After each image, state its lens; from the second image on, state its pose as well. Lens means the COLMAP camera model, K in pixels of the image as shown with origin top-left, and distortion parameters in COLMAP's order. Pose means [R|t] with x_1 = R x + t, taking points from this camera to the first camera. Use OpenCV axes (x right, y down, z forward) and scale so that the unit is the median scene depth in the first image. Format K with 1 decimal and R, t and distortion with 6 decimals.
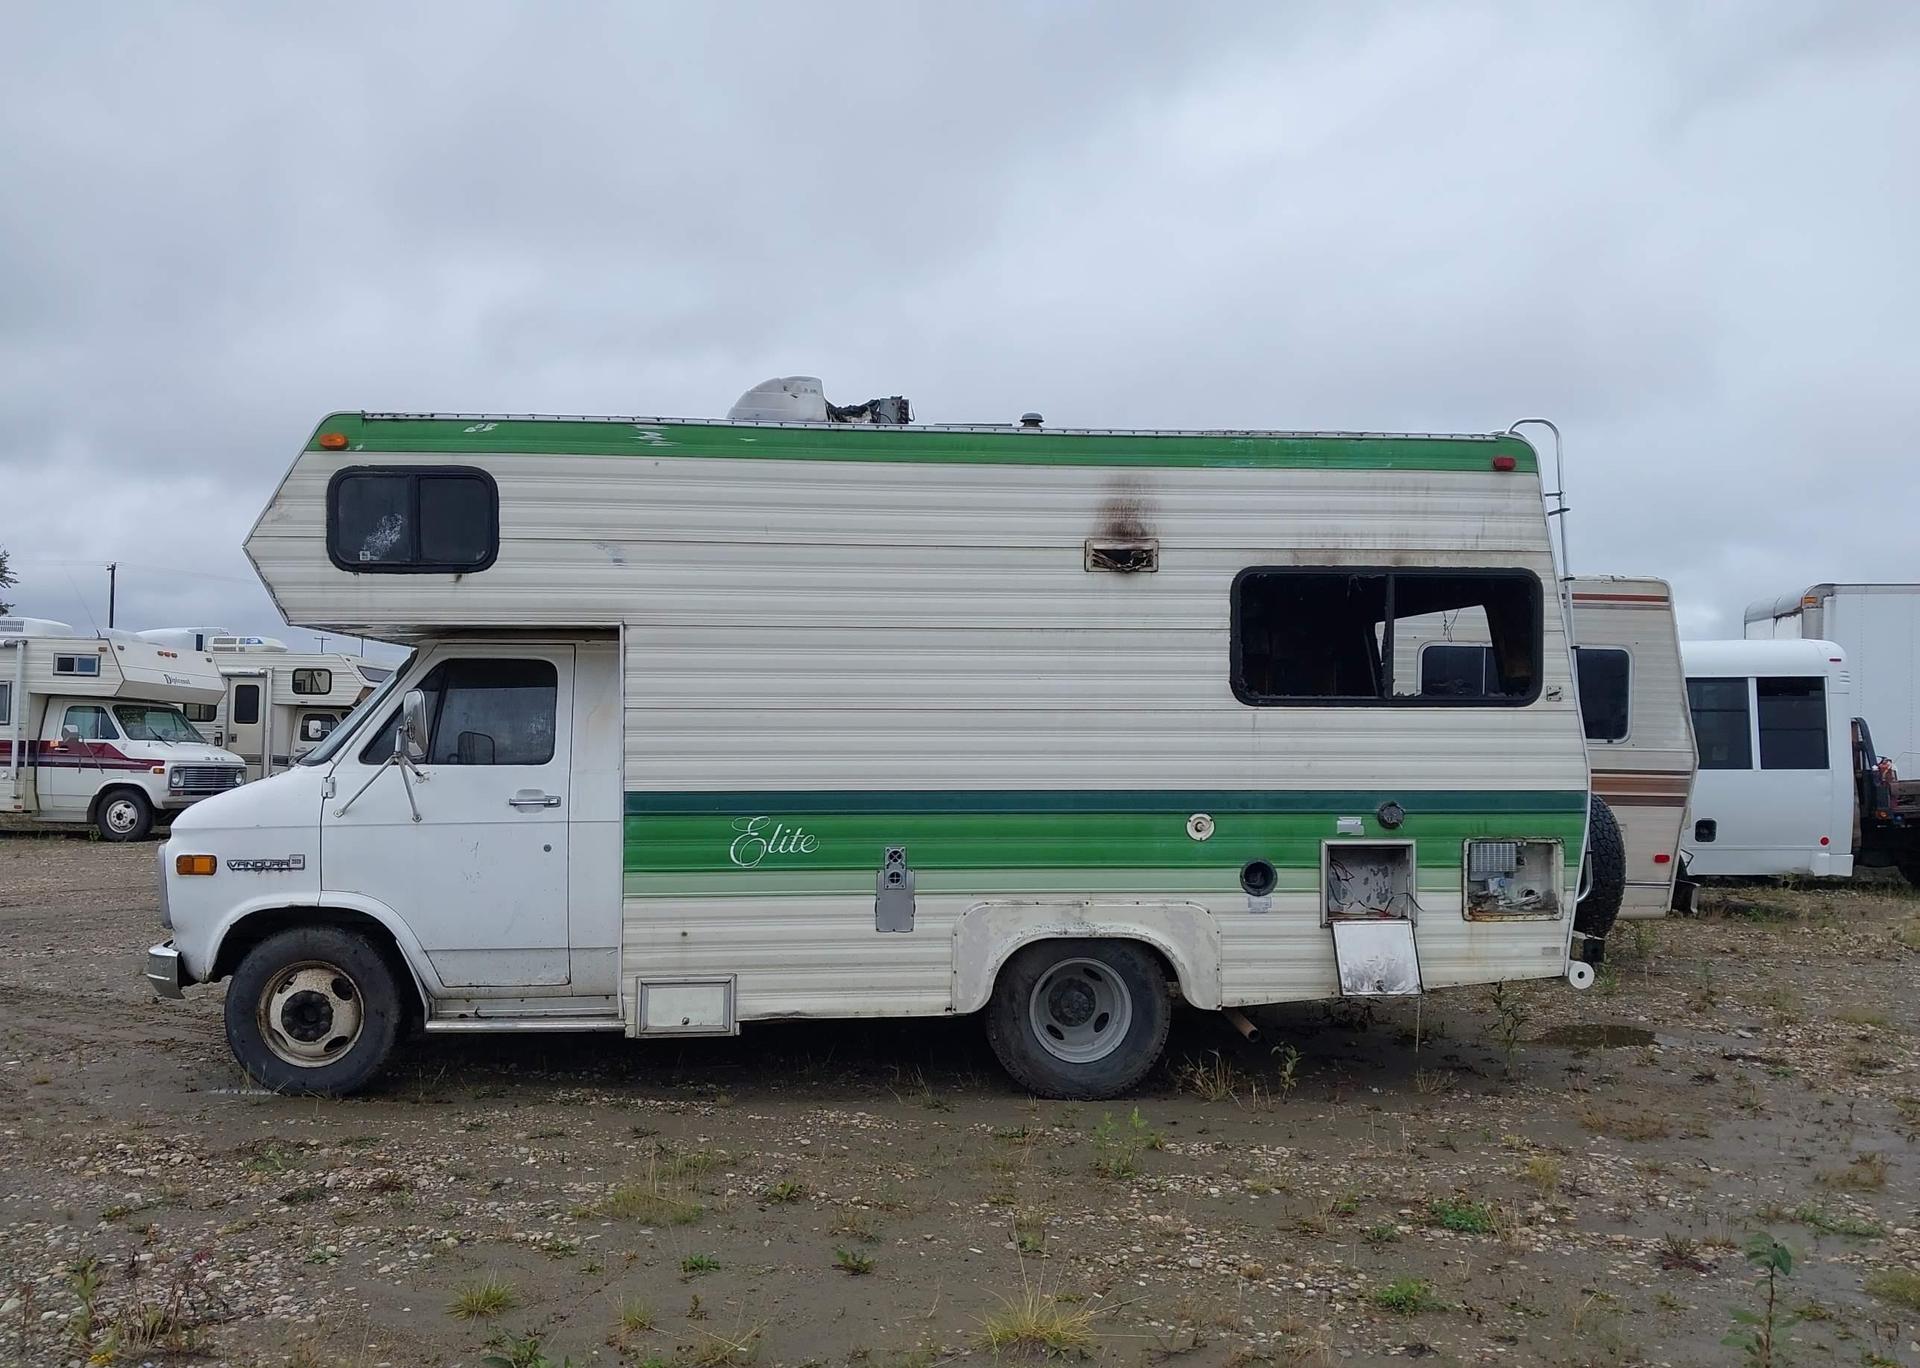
lens RADIAL K [[1509.7, 0, 968.2], [0, 1509.7, 690.5], [0, 0, 1]] dist [0.045345, -0.030495]
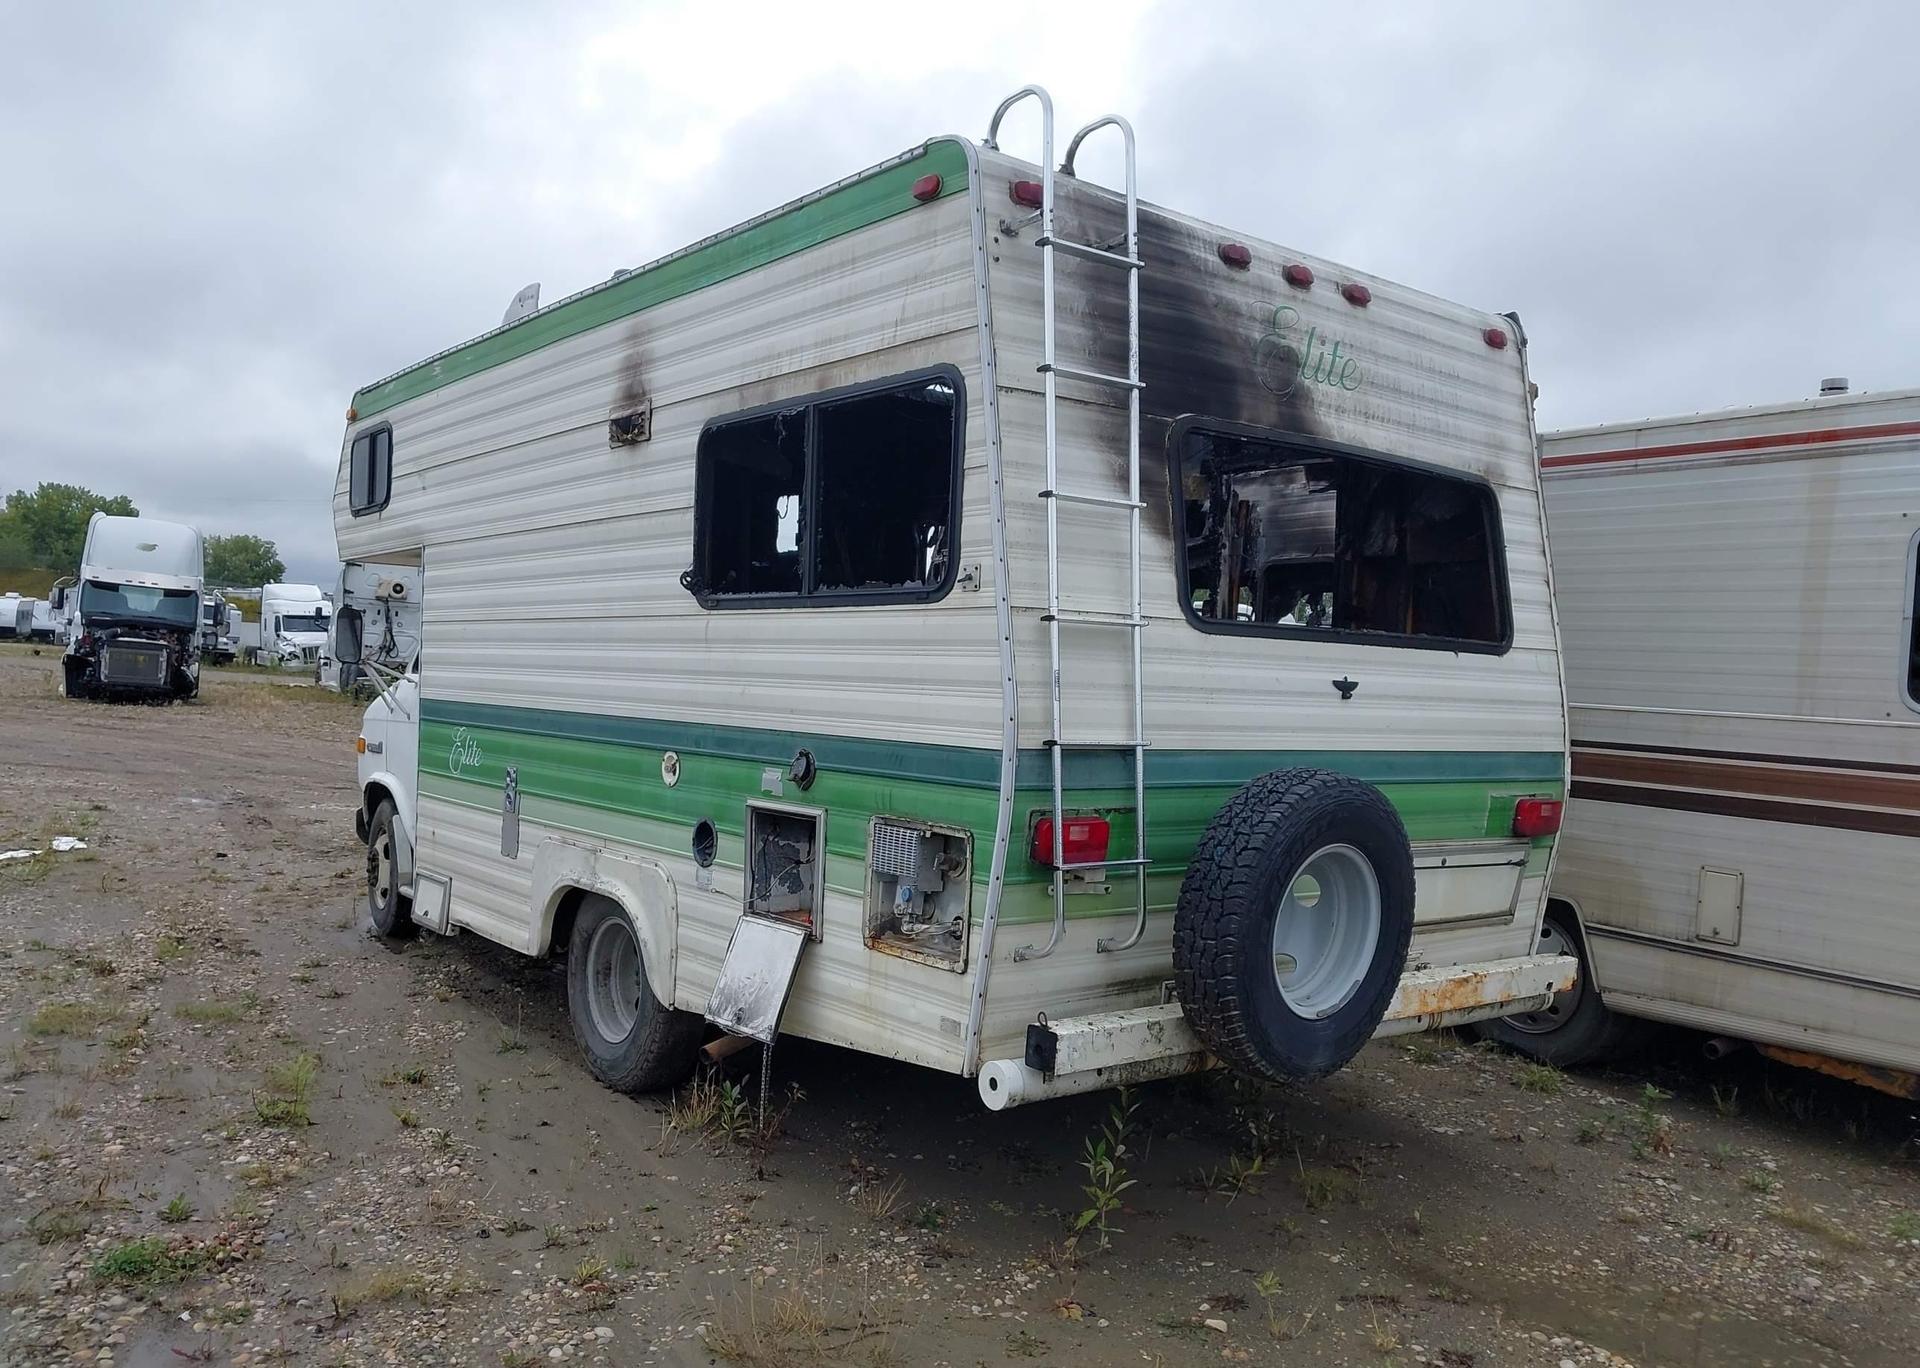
lens RADIAL K [[1509.7, 0, 976.1], [0, 1509.7, 688.8], [0, 0, 1]] dist [0.045345, -0.030495]
pose [[0.543881, 0.022171, -0.838869, 0.884888], [-0.004192, 0.999710, 0.023704, 0.031089], [0.839152, -0.009376, 0.543816, 0.712652]]
